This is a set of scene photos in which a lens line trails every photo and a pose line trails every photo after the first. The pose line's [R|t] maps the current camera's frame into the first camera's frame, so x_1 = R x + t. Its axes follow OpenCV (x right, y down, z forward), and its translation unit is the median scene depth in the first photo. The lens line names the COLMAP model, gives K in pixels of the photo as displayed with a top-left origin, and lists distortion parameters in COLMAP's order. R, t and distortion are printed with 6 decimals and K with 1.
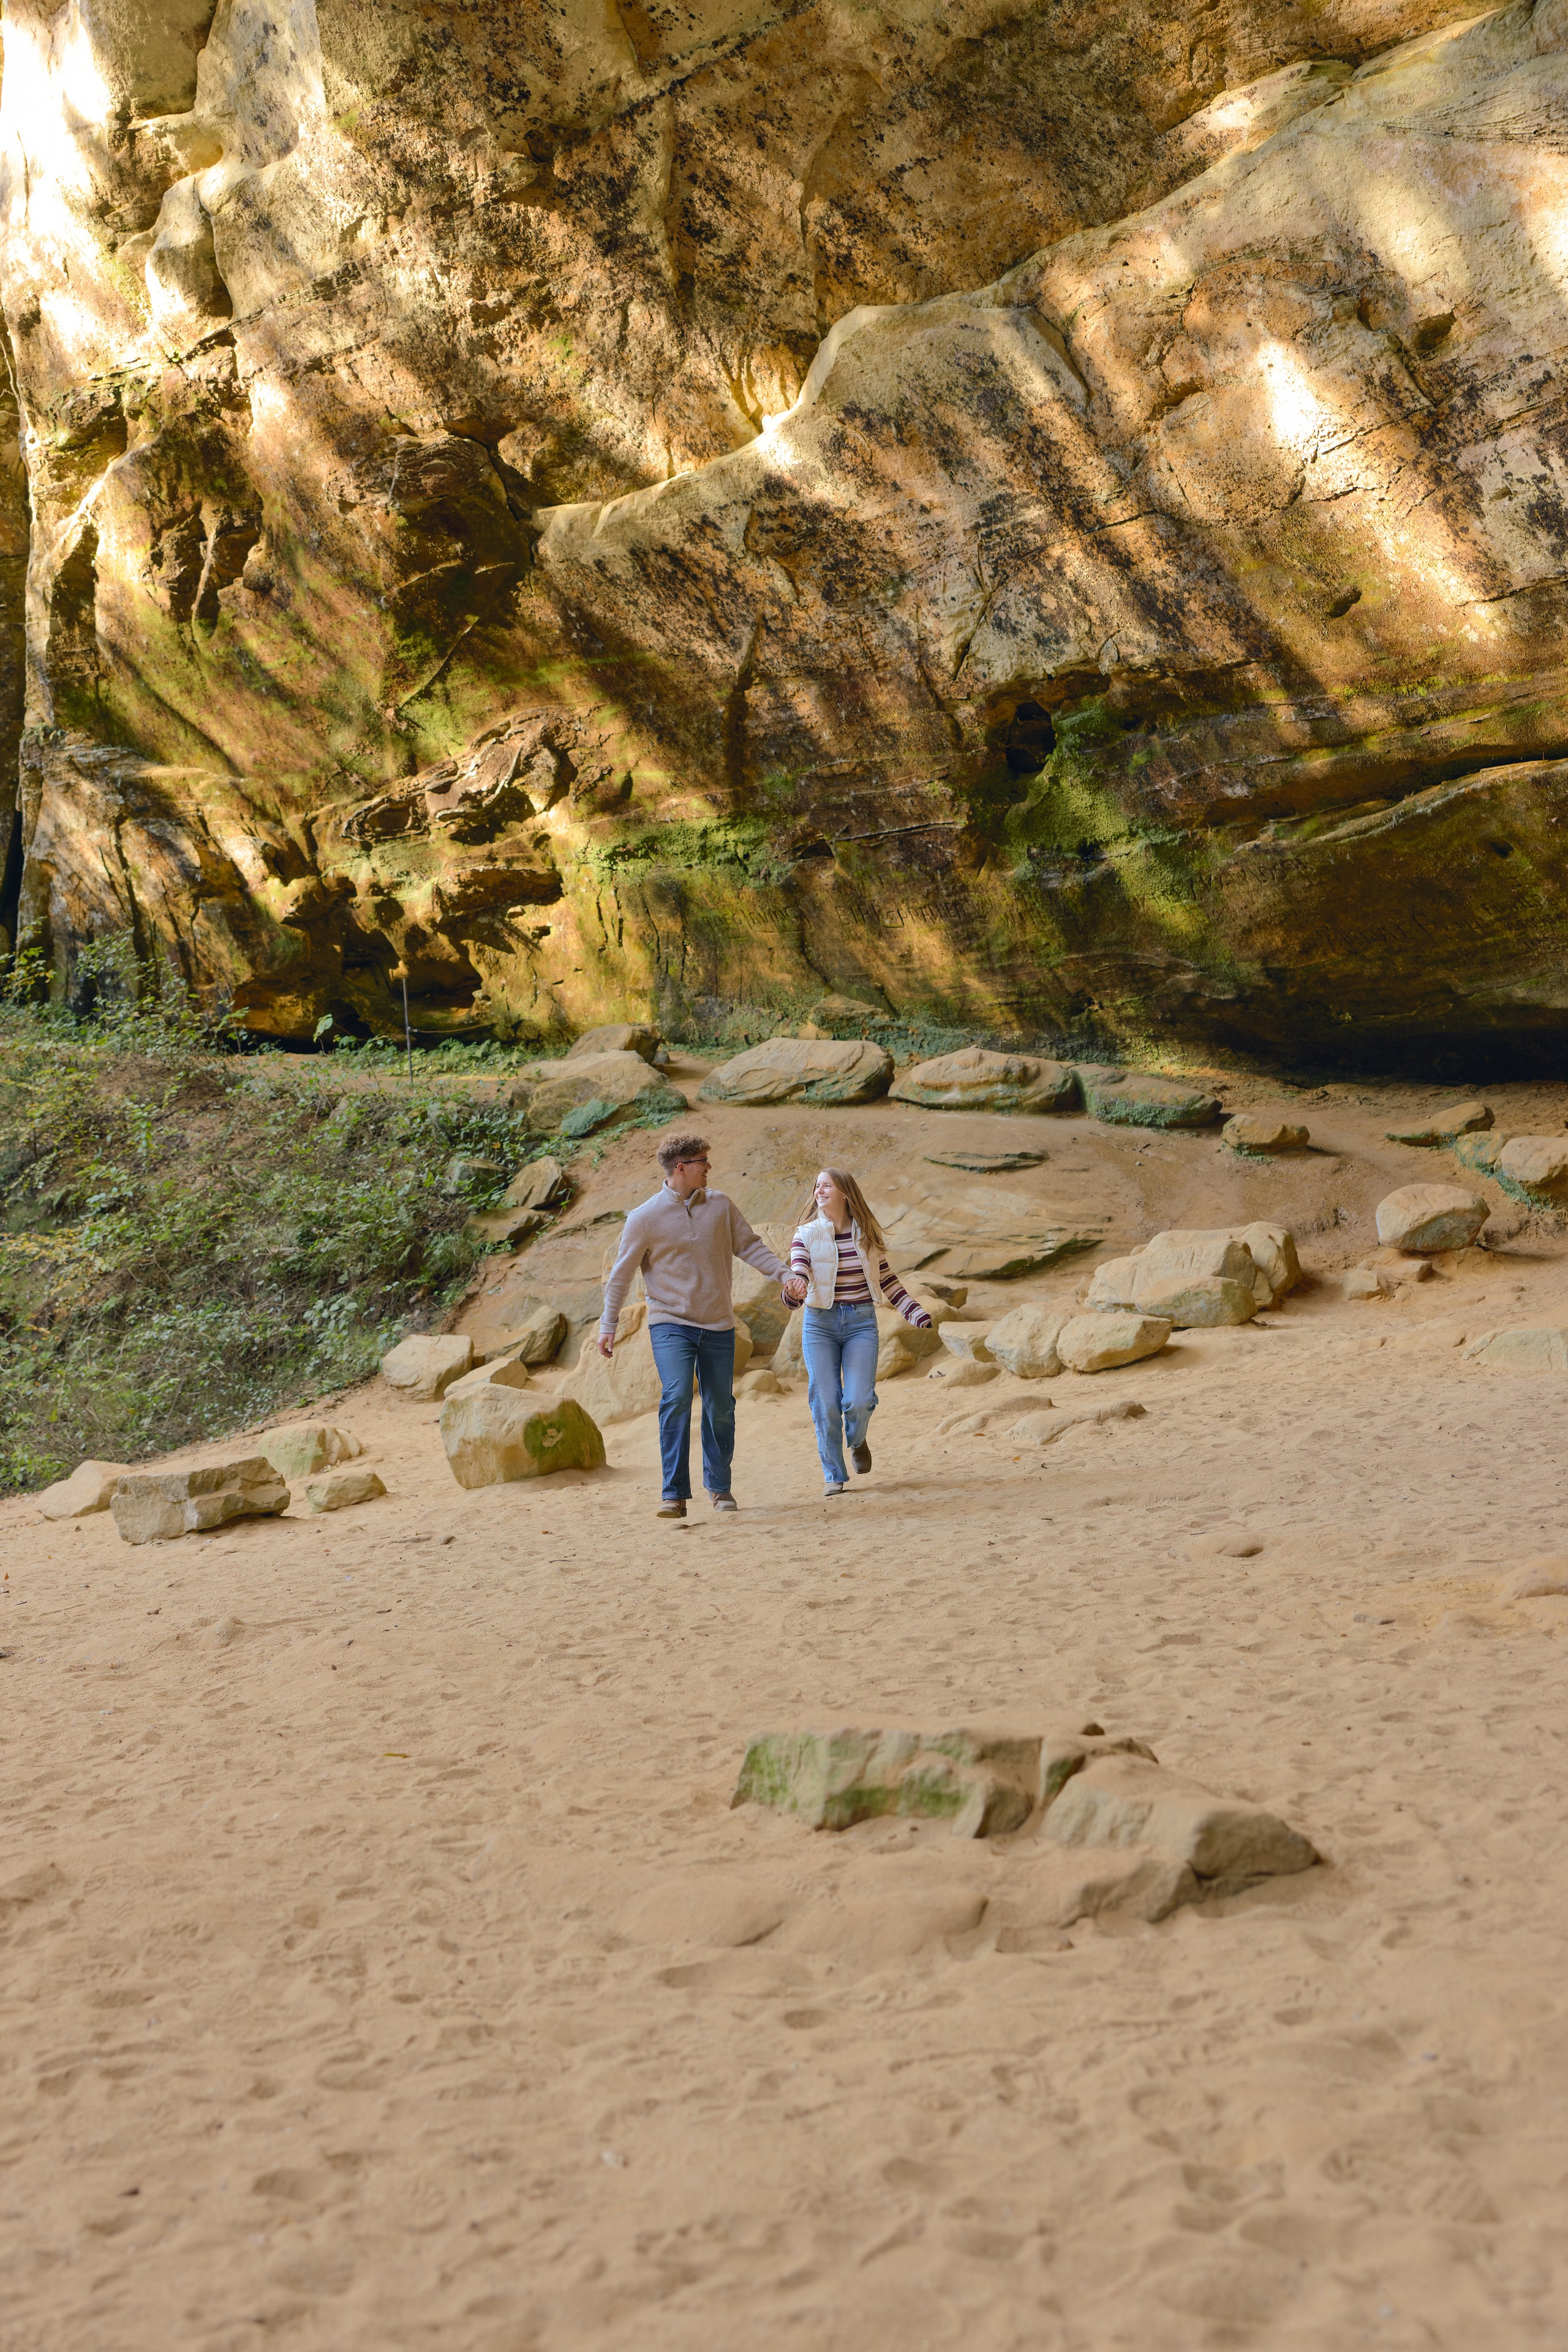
lens RADIAL K [[2882.2, 0, 783.1], [0, 2882.2, 1183.7], [0, 0, 1]] dist [0.008237, 0.000000]
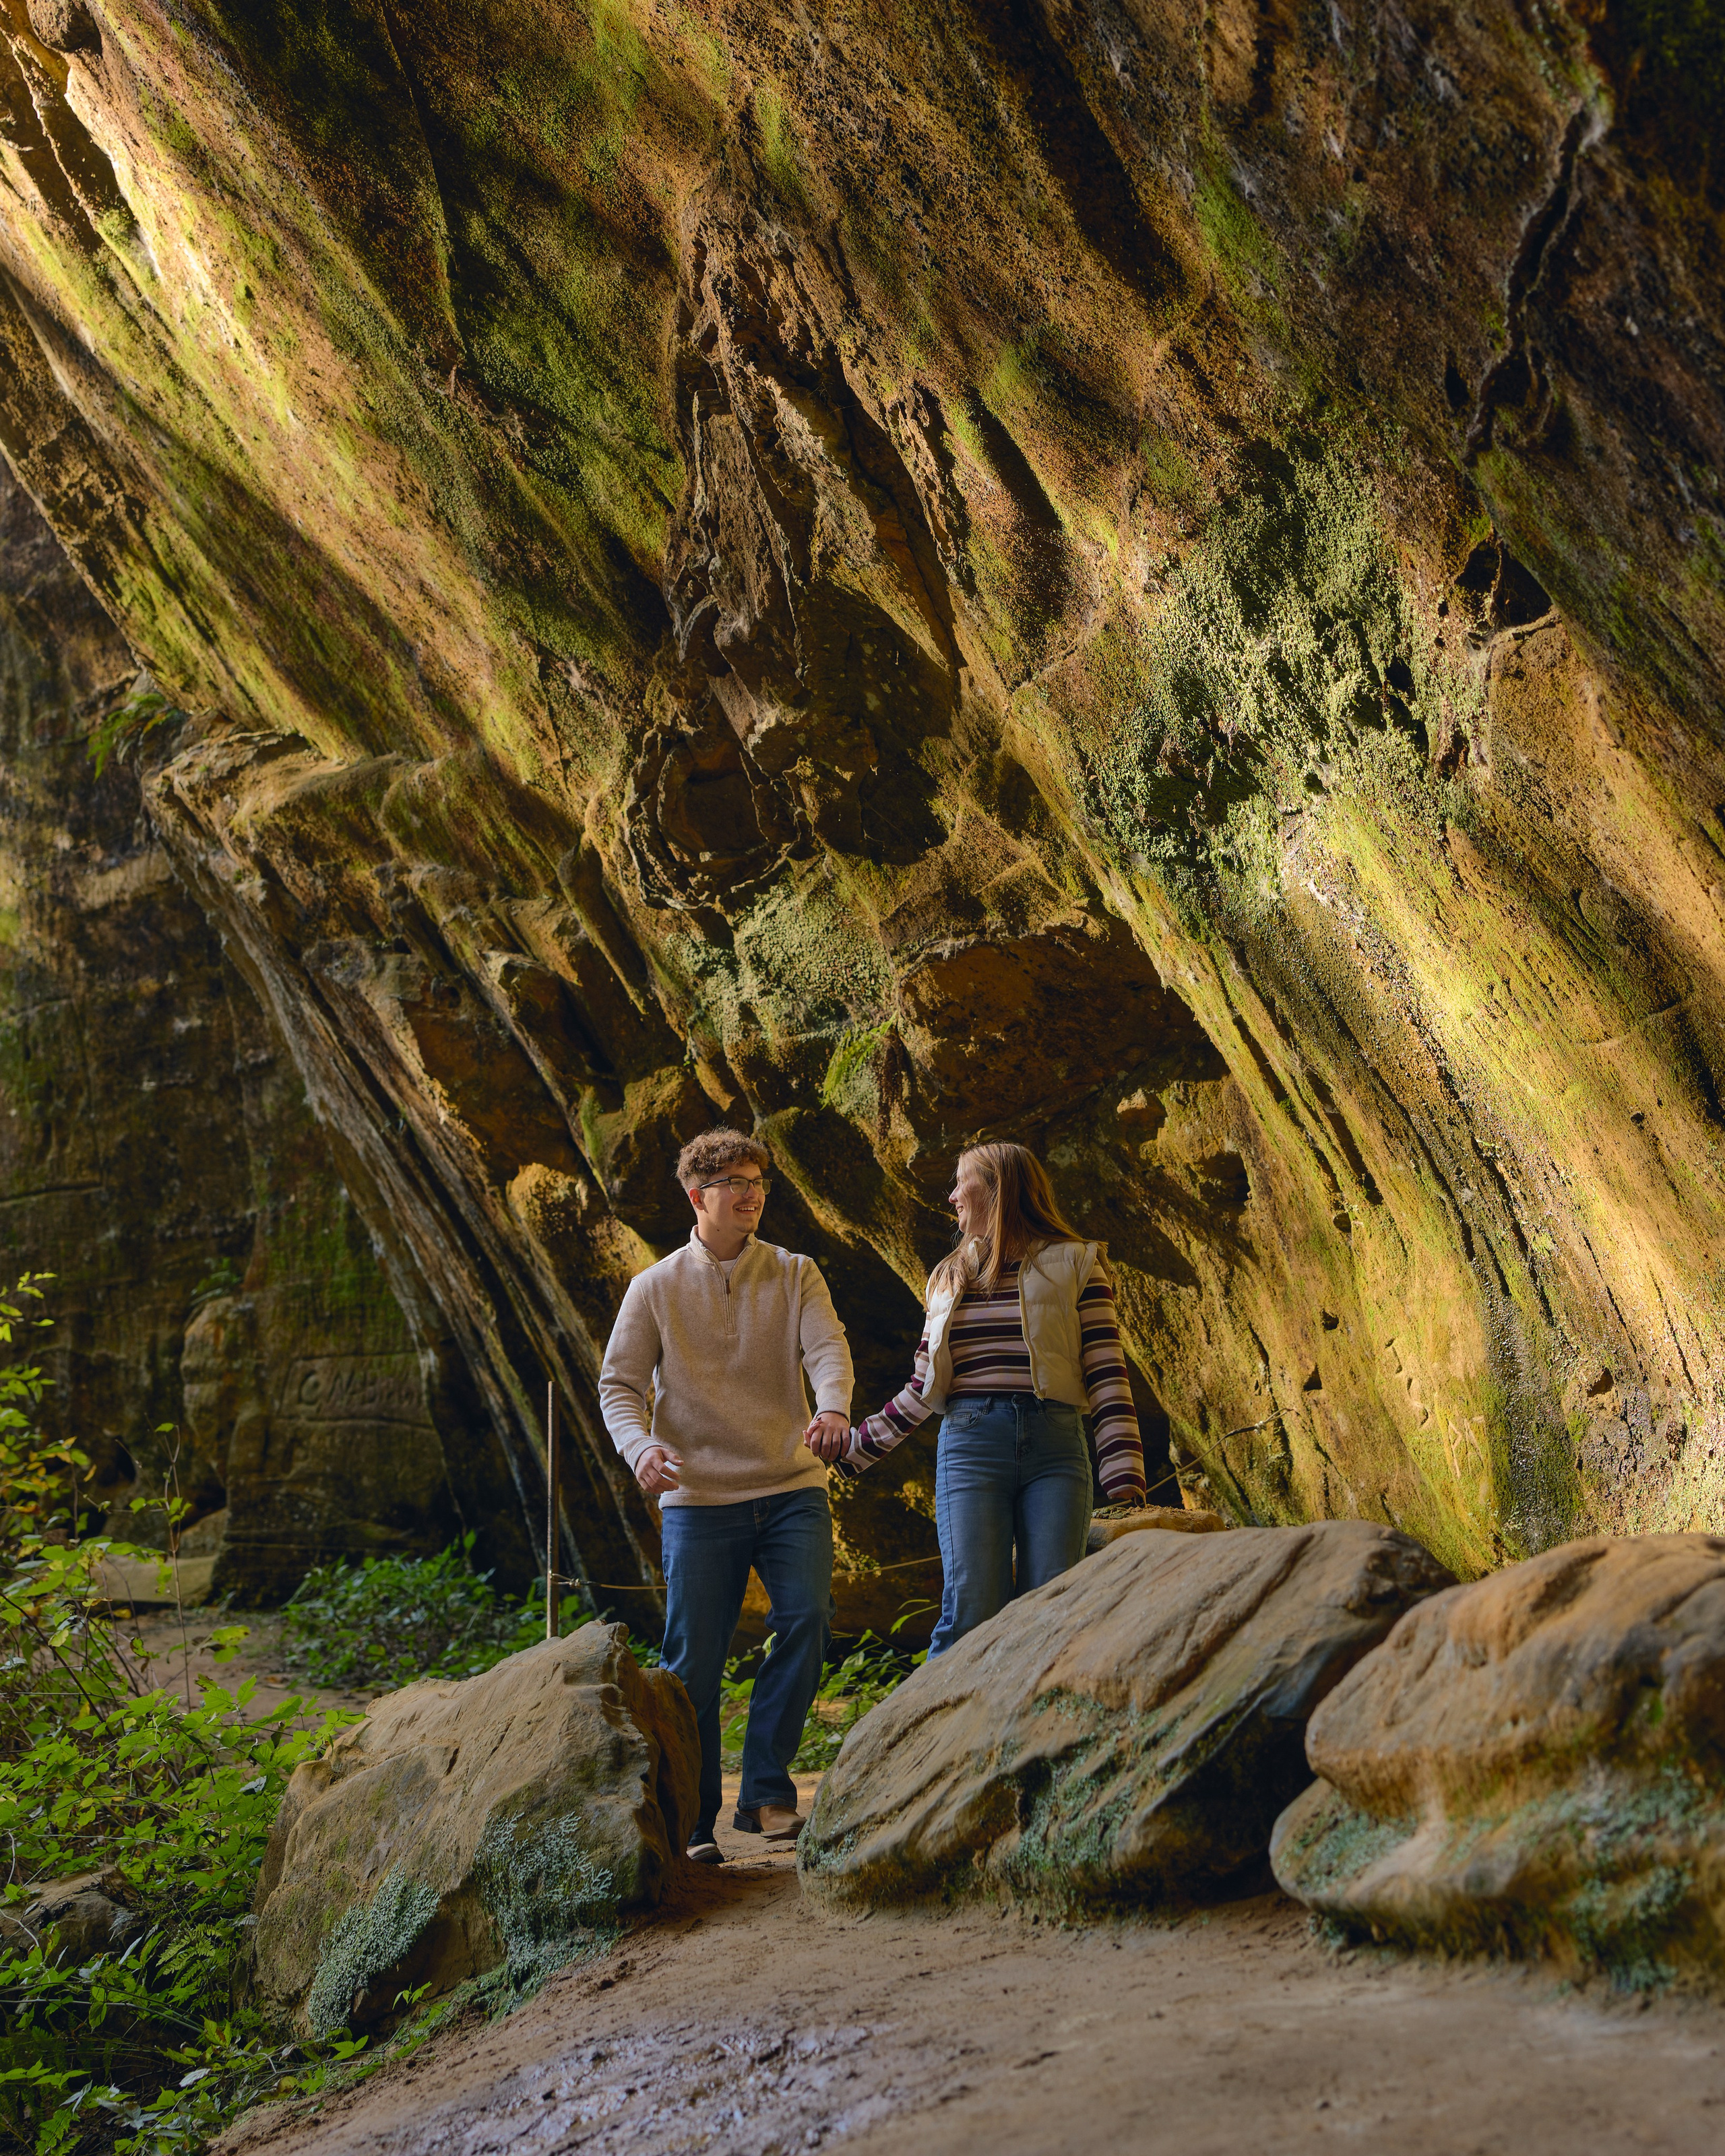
lens RADIAL K [[4921.1, 0, 863.6], [0, 4921.1, 1070.5], [0, 0, 1]] dist [0.088154, 0.000000]
pose [[0.762482, -0.099471, -0.639318, 0.200971], [-0.019200, 0.984198, -0.176030, -0.024936], [0.646725, 0.146494, 0.748523, 0.789663]]
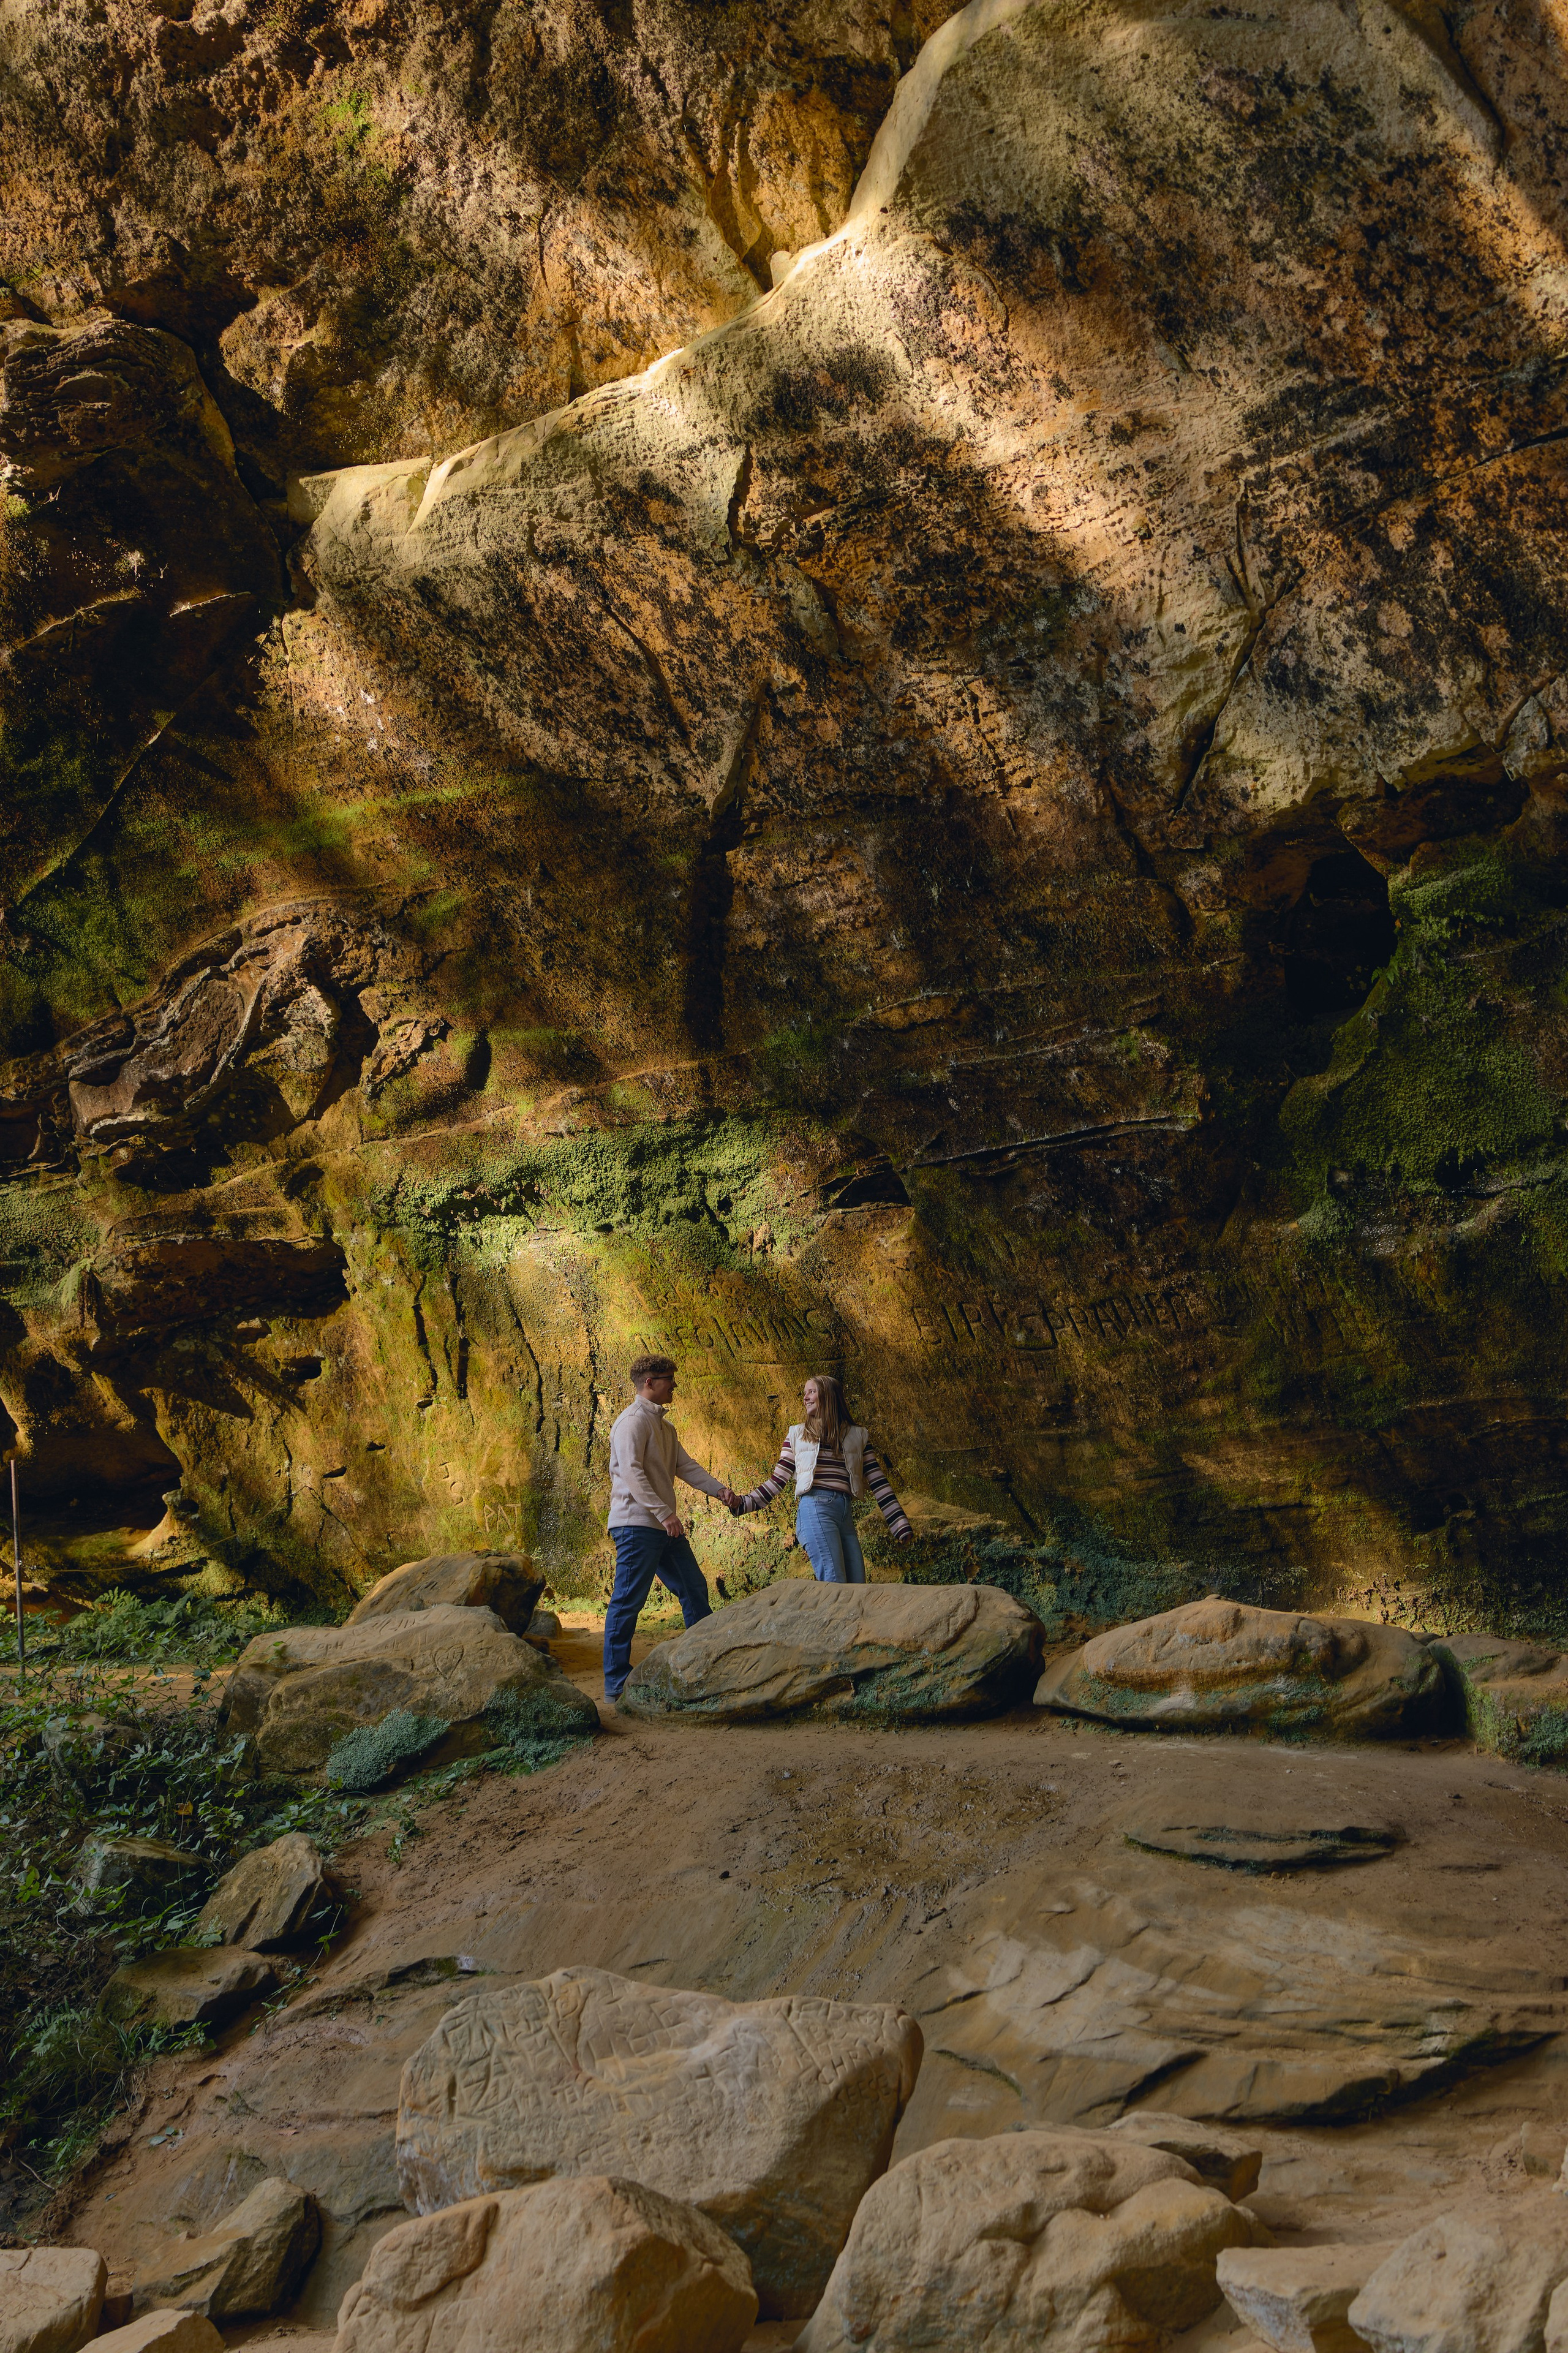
lens RADIAL K [[4566.1, 0, 805.3], [0, 4566.1, 1180.7], [0, 0, 1]] dist [0.016040, 0.000000]
pose [[0.999889, 0.003940, 0.014340, -0.011210], [-0.001762, 0.988863, -0.148817, -0.004212], [-0.014767, 0.148775, 0.988761, 0.269273]]
